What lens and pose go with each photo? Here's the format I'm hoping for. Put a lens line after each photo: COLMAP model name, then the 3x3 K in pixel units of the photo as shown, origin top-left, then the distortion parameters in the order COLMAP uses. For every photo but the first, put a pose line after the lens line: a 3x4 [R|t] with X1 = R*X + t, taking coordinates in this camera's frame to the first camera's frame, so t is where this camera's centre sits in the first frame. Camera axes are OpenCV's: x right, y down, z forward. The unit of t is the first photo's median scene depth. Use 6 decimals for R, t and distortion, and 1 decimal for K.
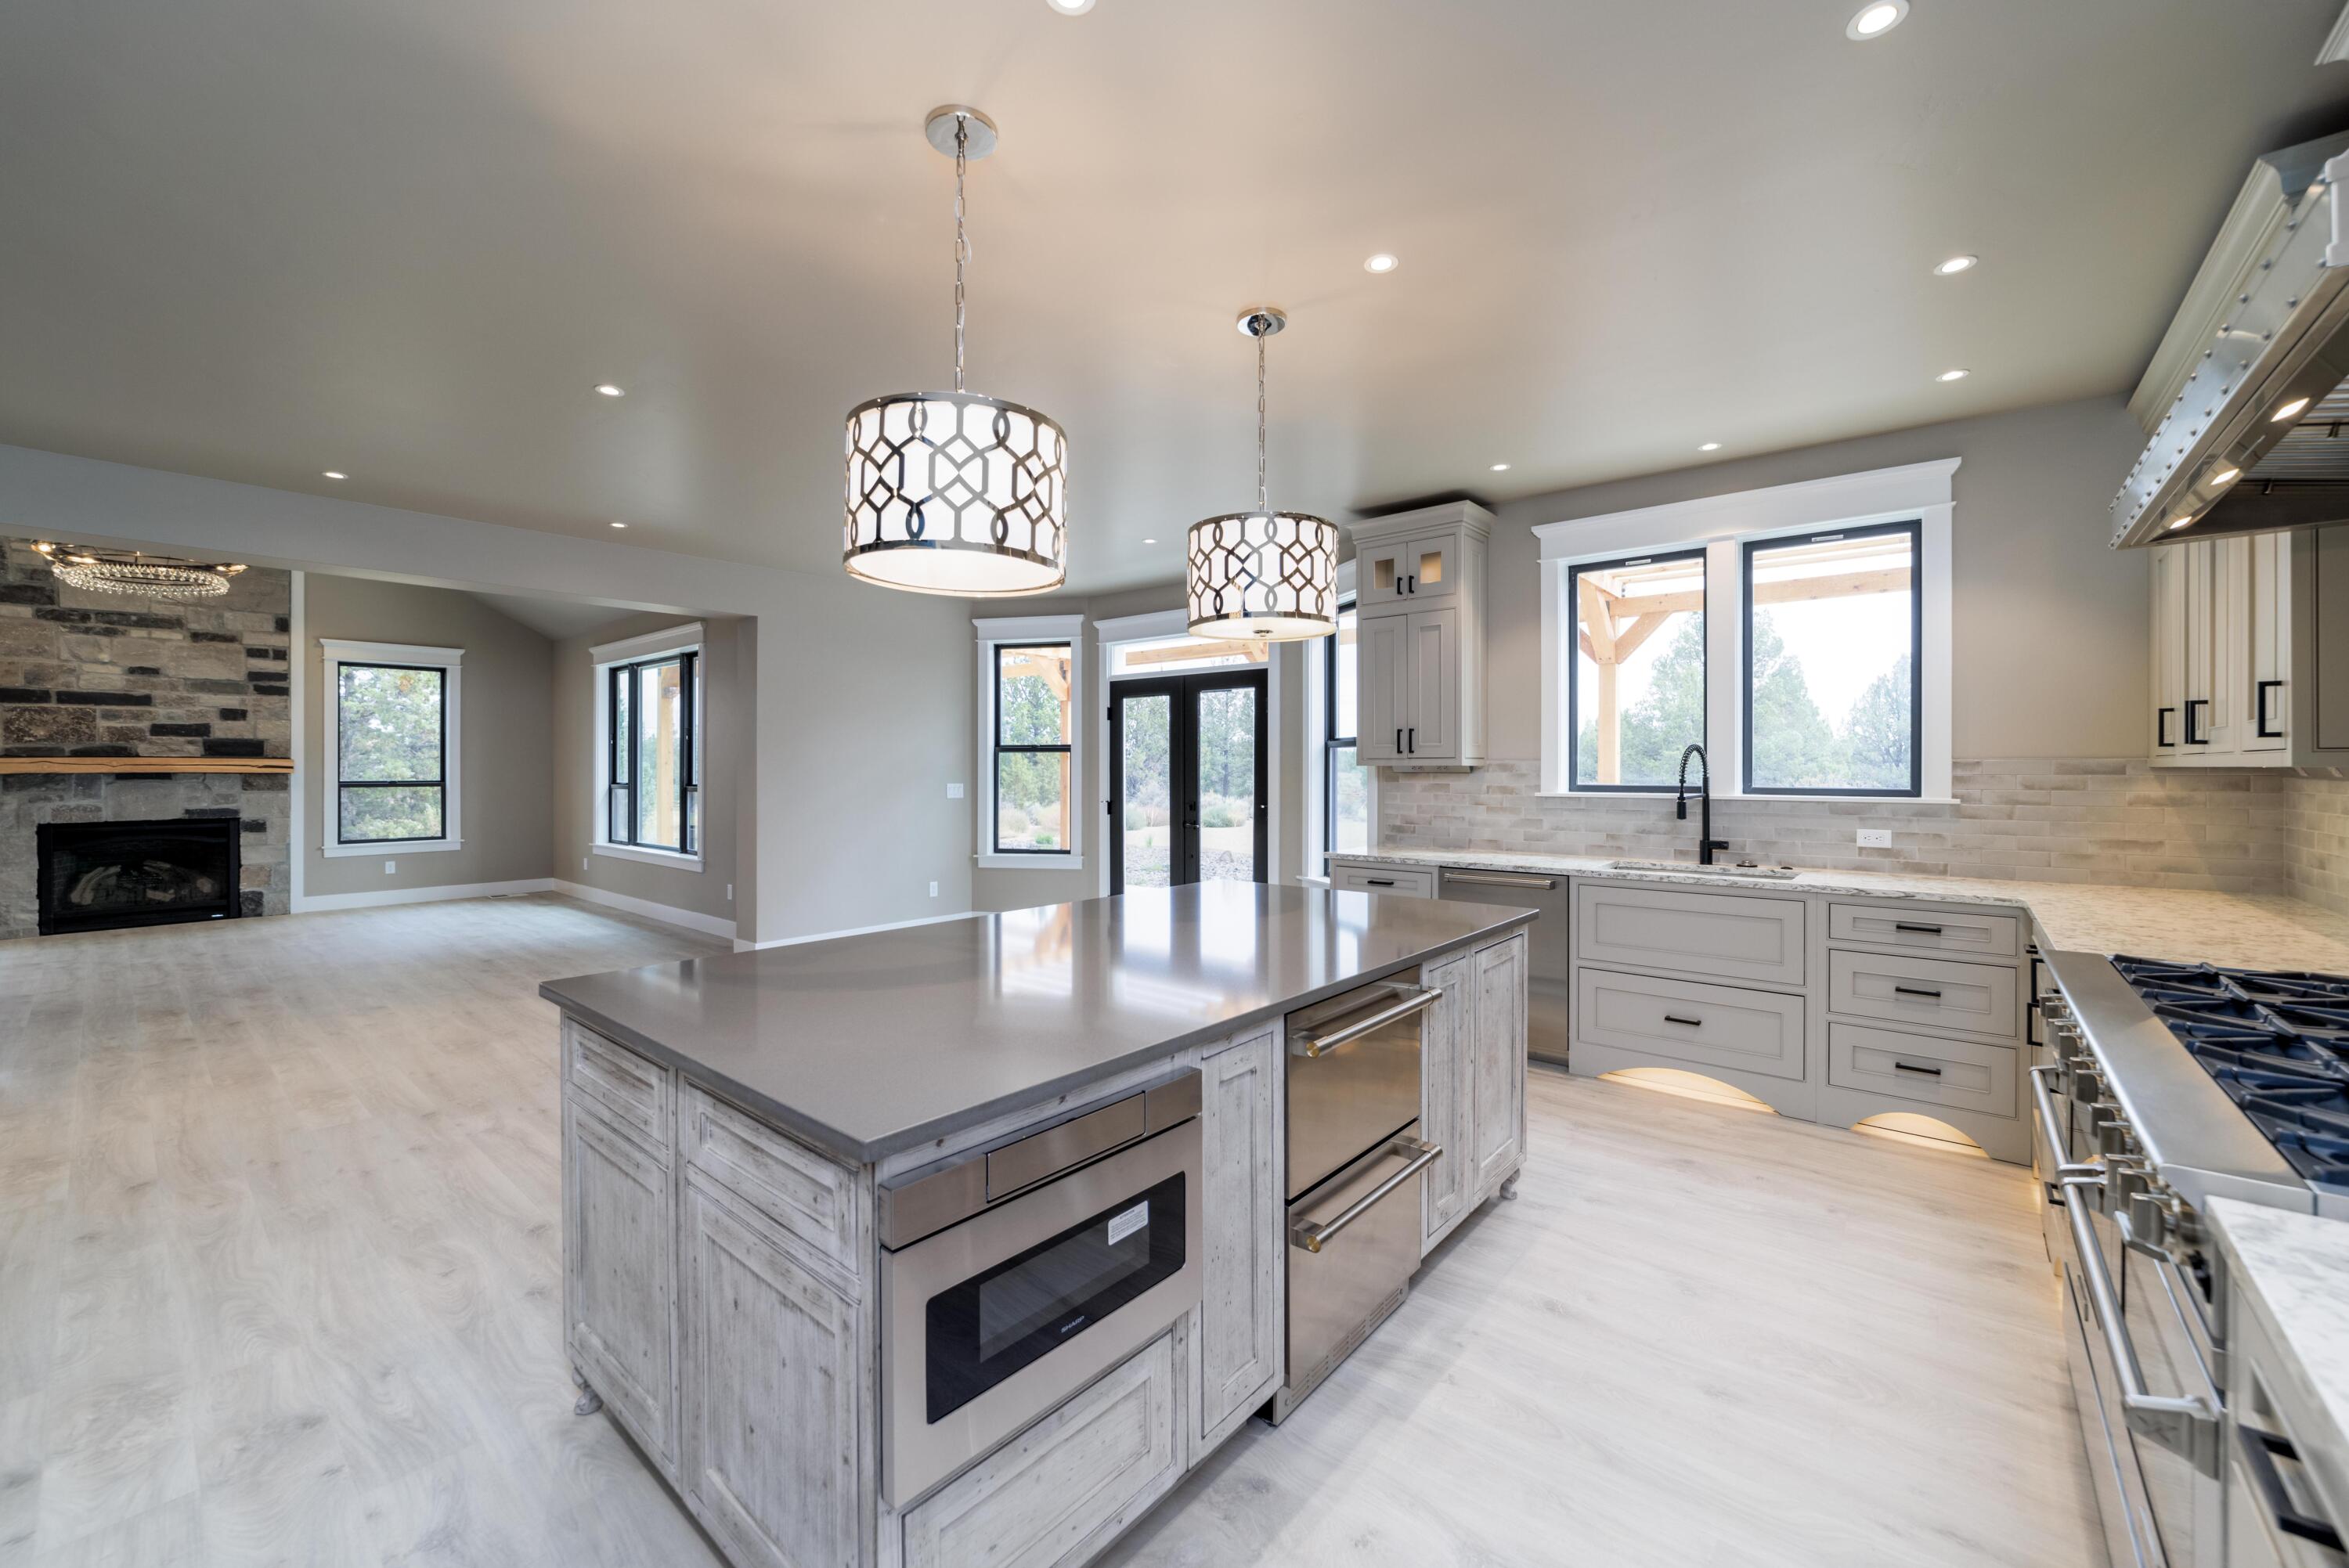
lens RADIAL K [[922.7, 0, 1175.5], [0, 922.7, 768.1], [0, 0, 1]] dist [-0.023207, 0.008320]
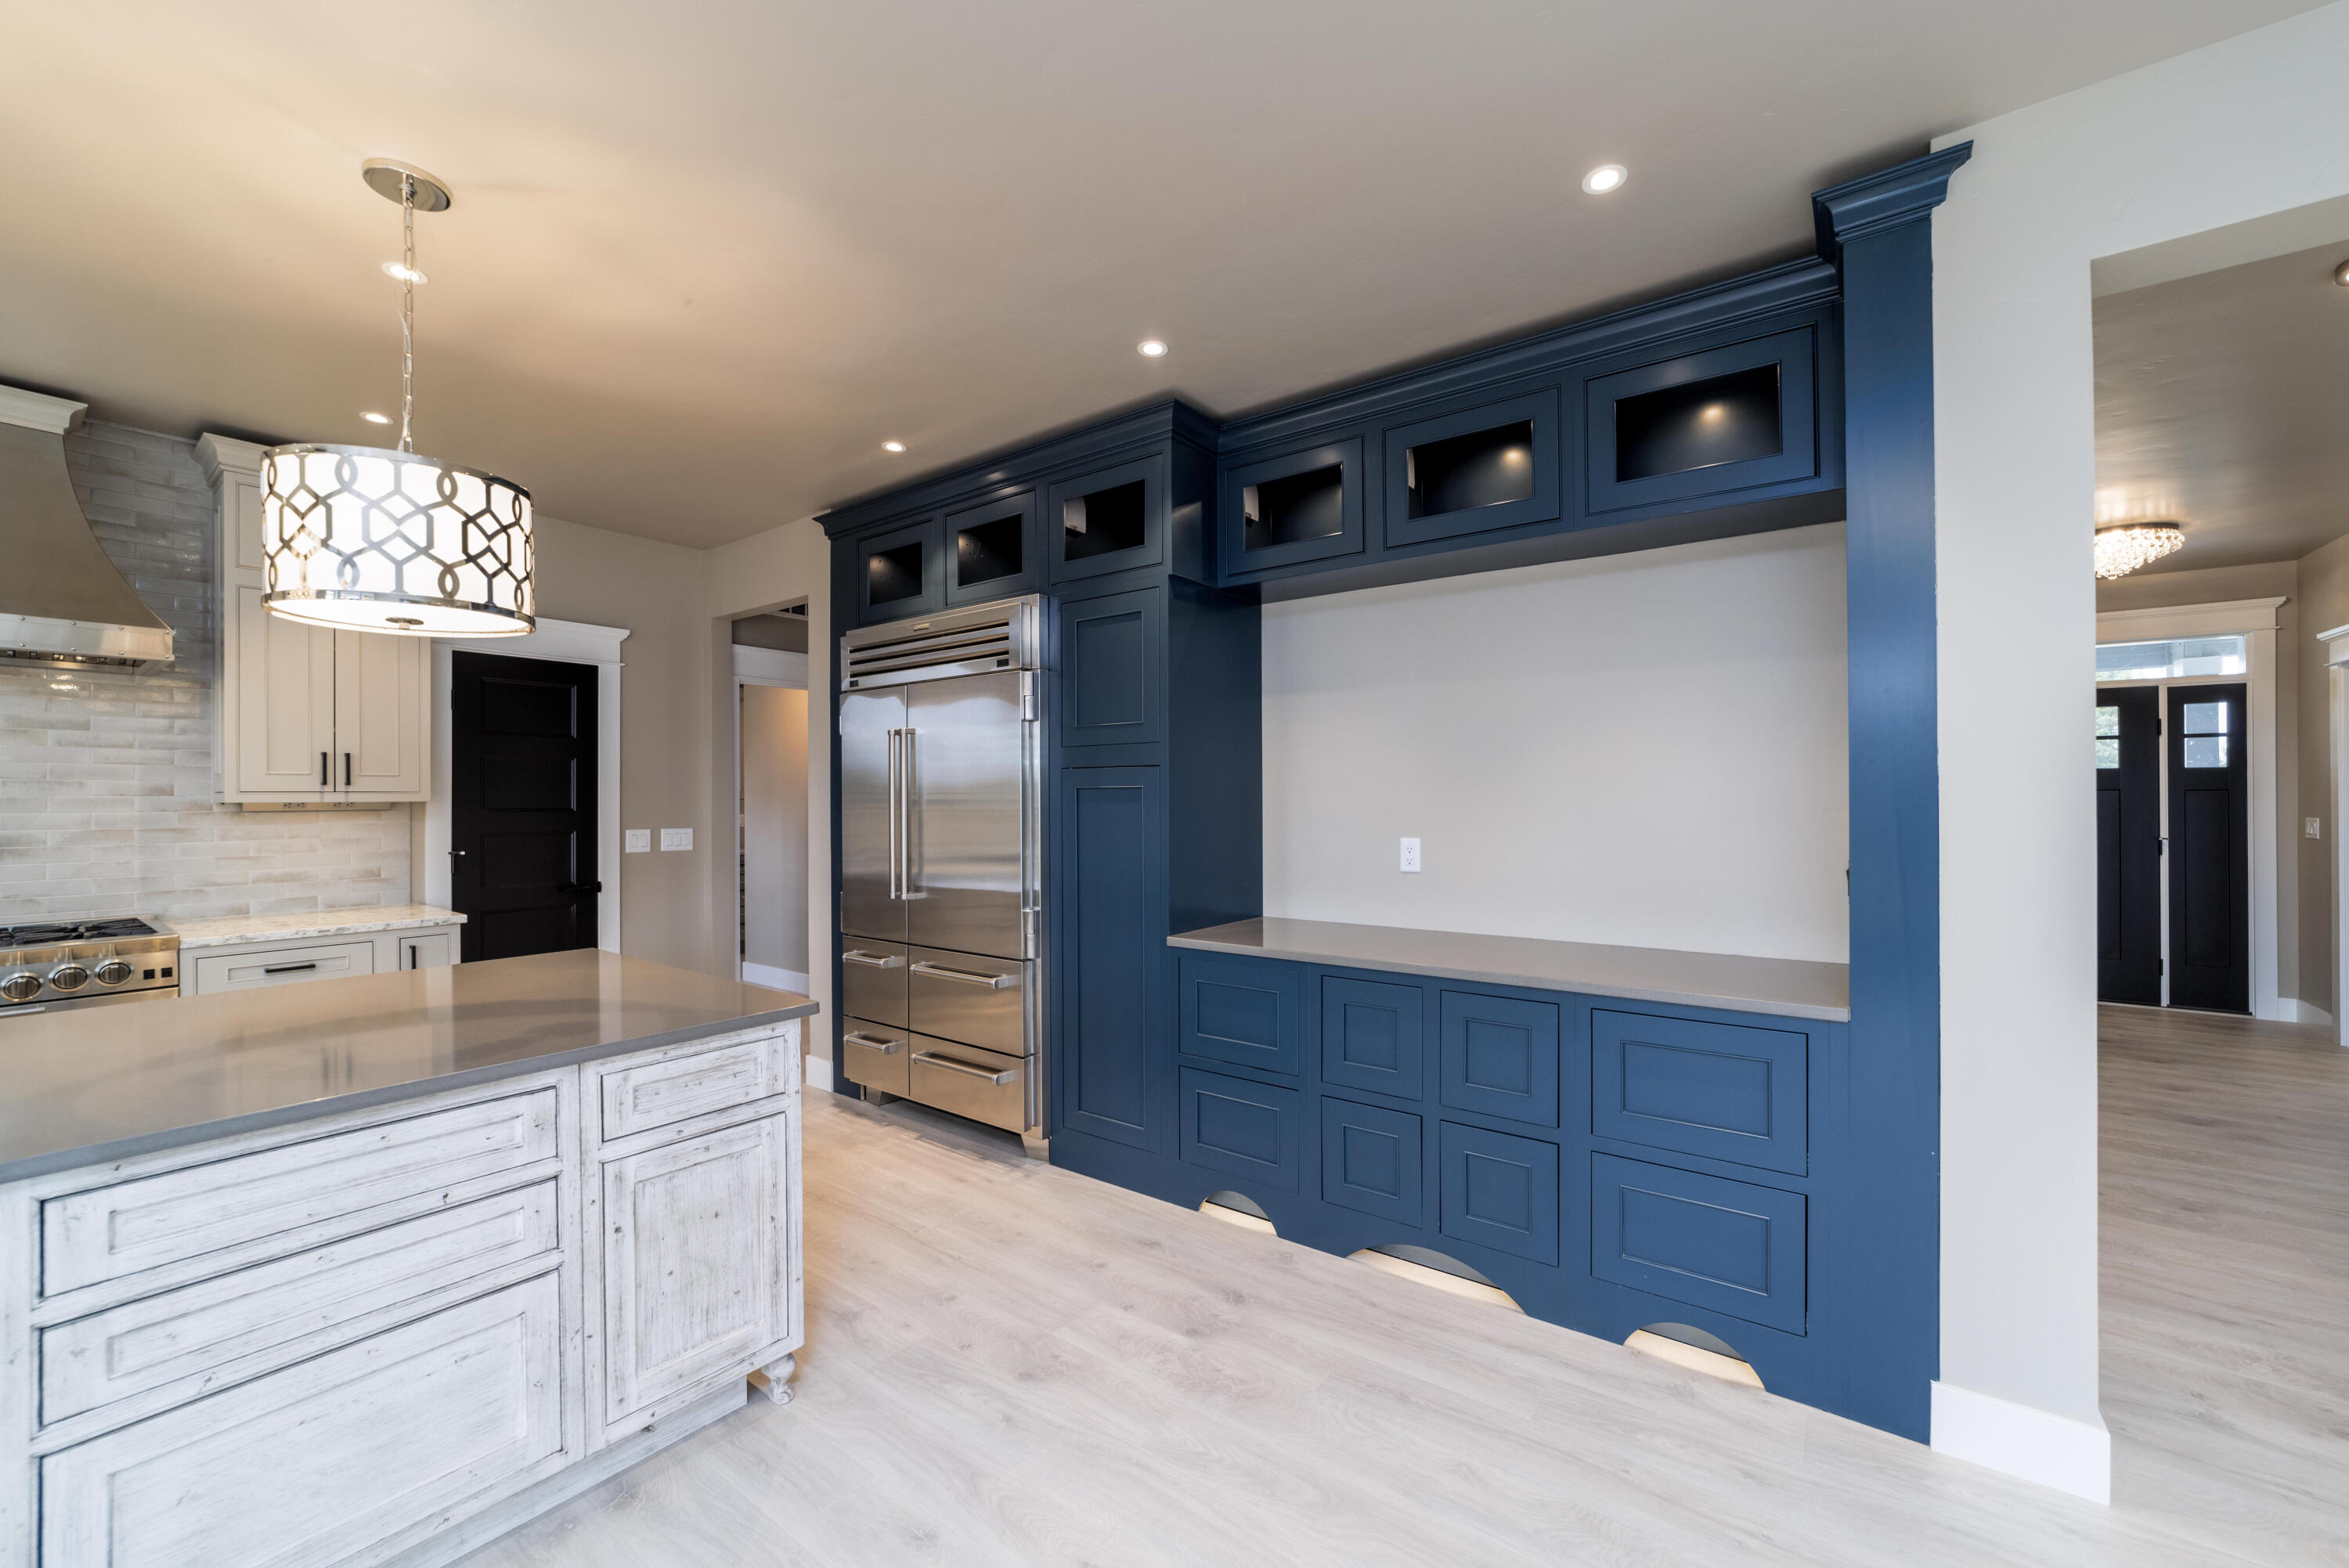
lens RADIAL K [[912.6, 0, 1173.0], [0, 912.6, 802.2], [0, 0, 1]] dist [-0.024464, 0.007602]
pose [[-0.998260, 0.005814, -0.058671, -0.262753], [0.005508, 0.999970, 0.005378, -0.002030], [0.058701, 0.005045, -0.998263, 0.524652]]
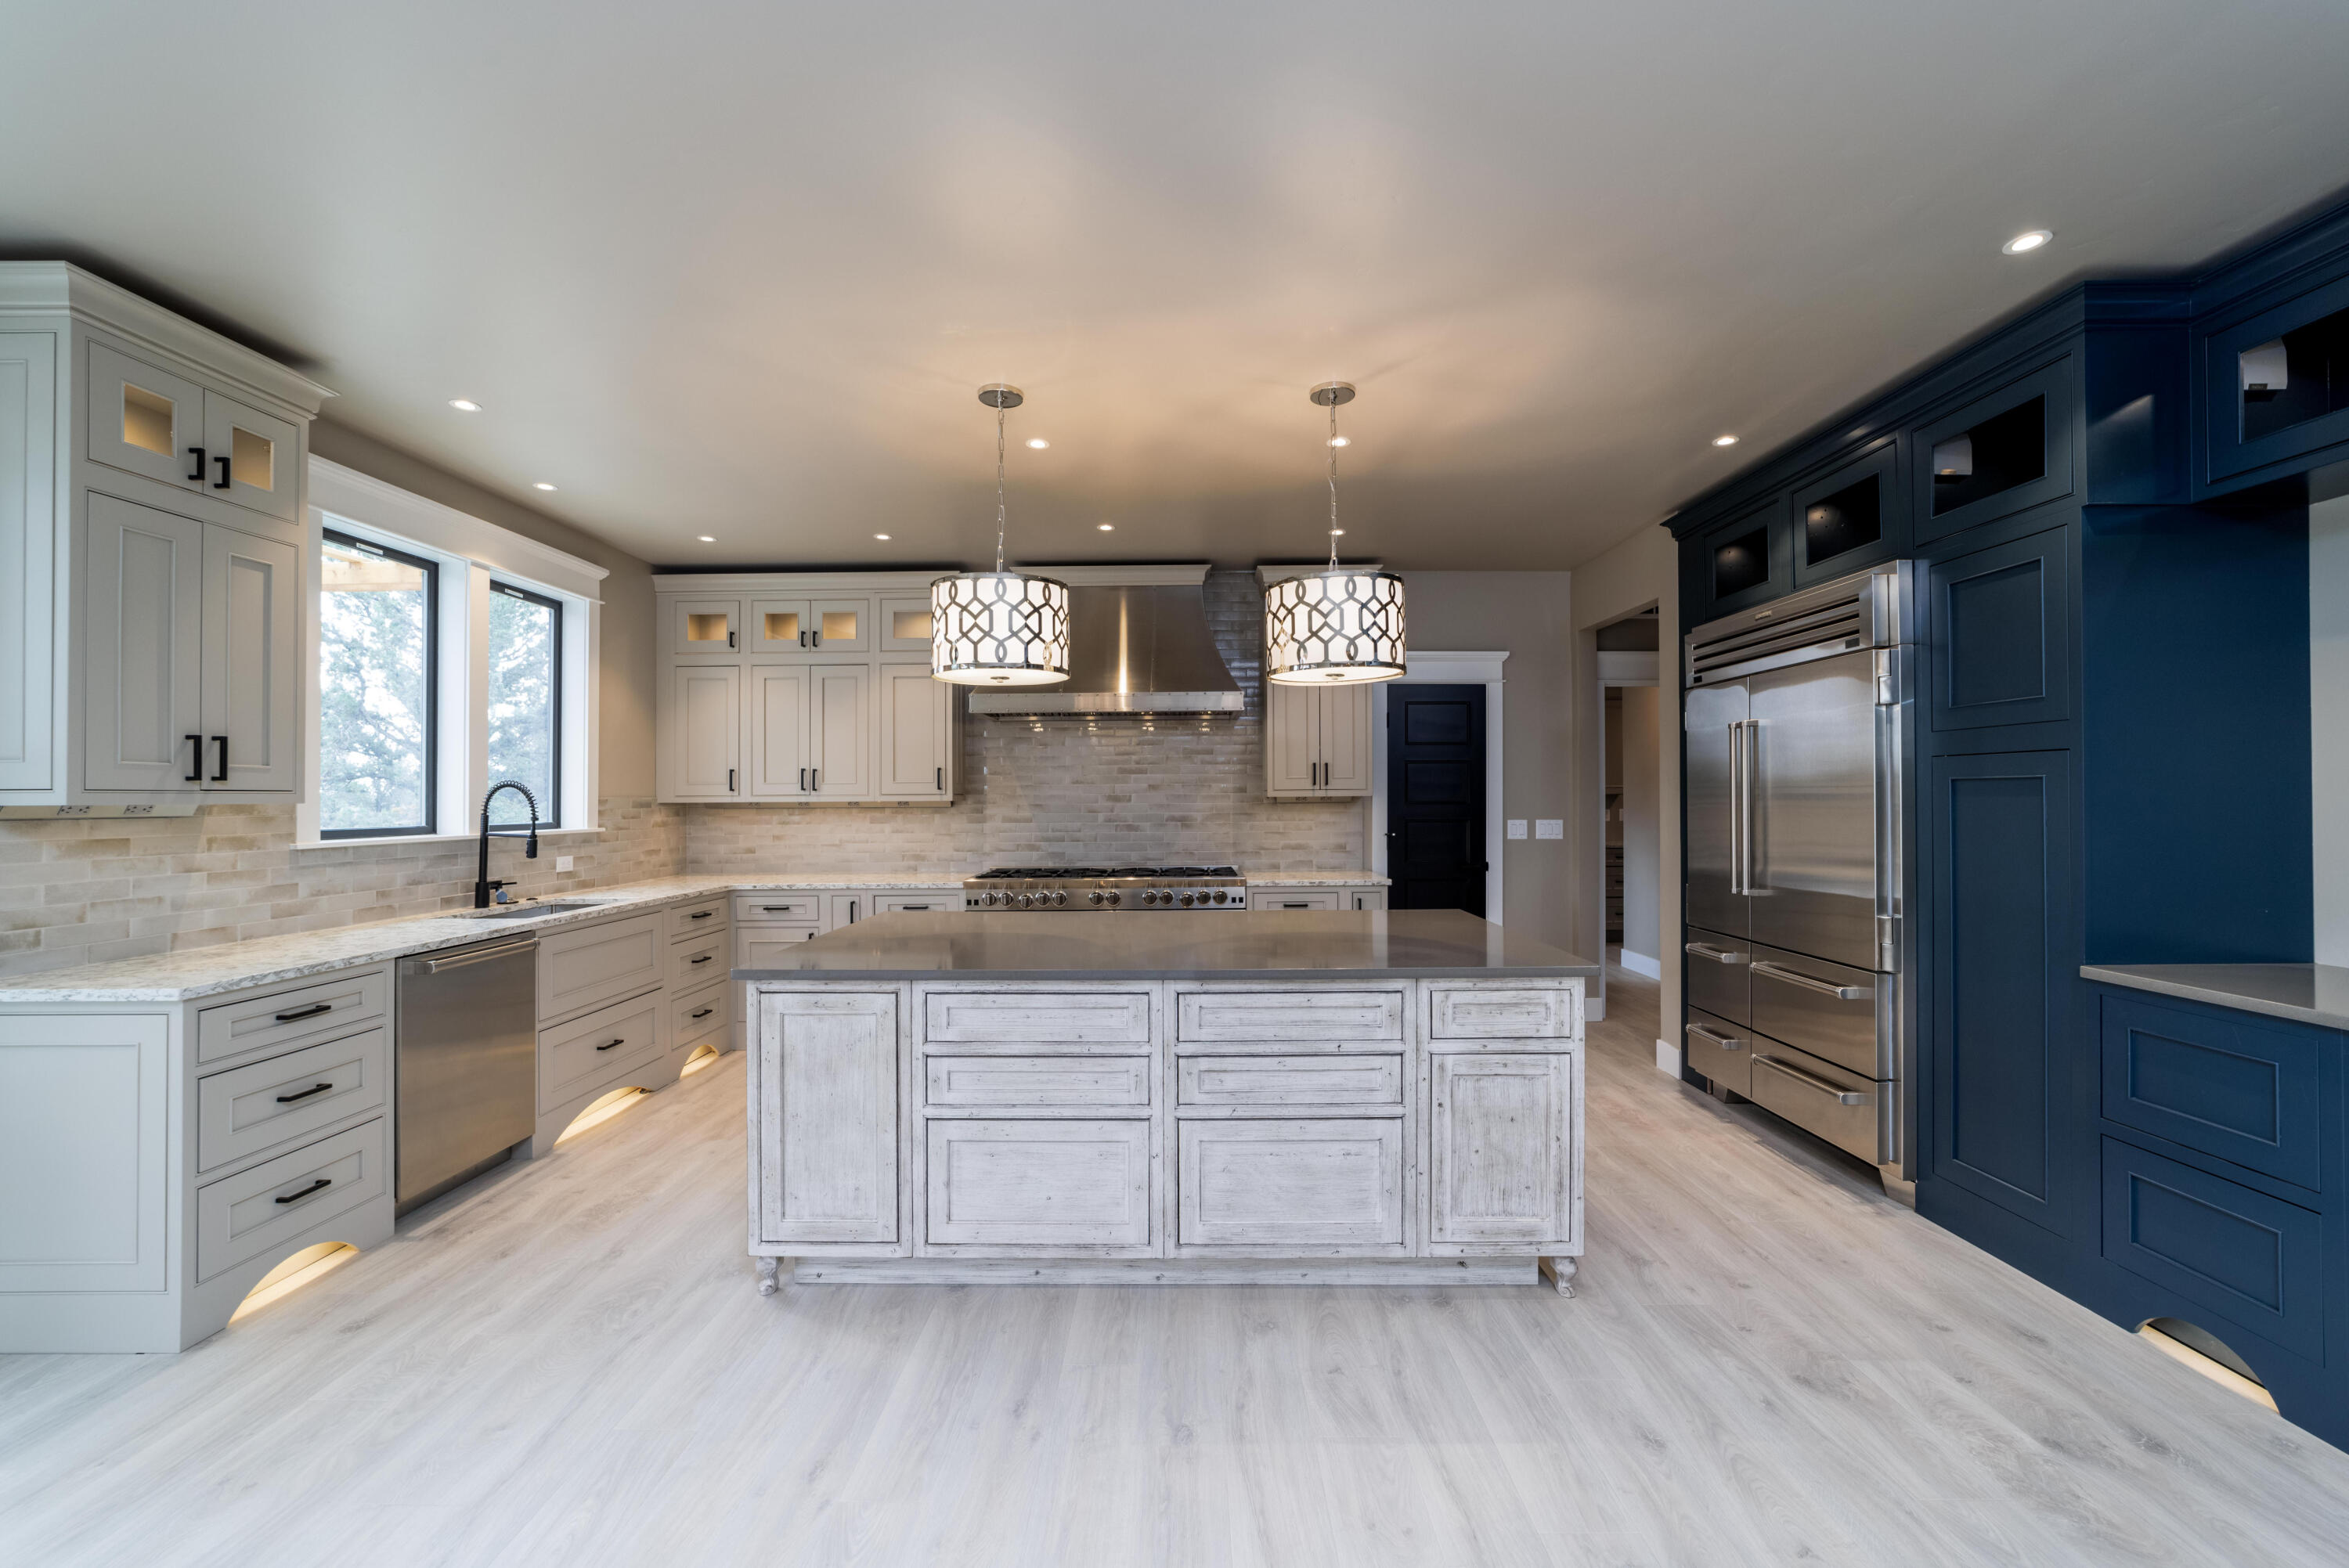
lens RADIAL K [[916.2, 0, 1177.0], [0, 916.2, 791.1], [0, 0, 1]] dist [-0.028601, 0.009631]
pose [[-0.638598, 0.011321, 0.769457, -0.323231], [0.007578, 0.999936, -0.008422, -0.001050], [-0.769503, 0.000452, -0.638643, 0.563634]]
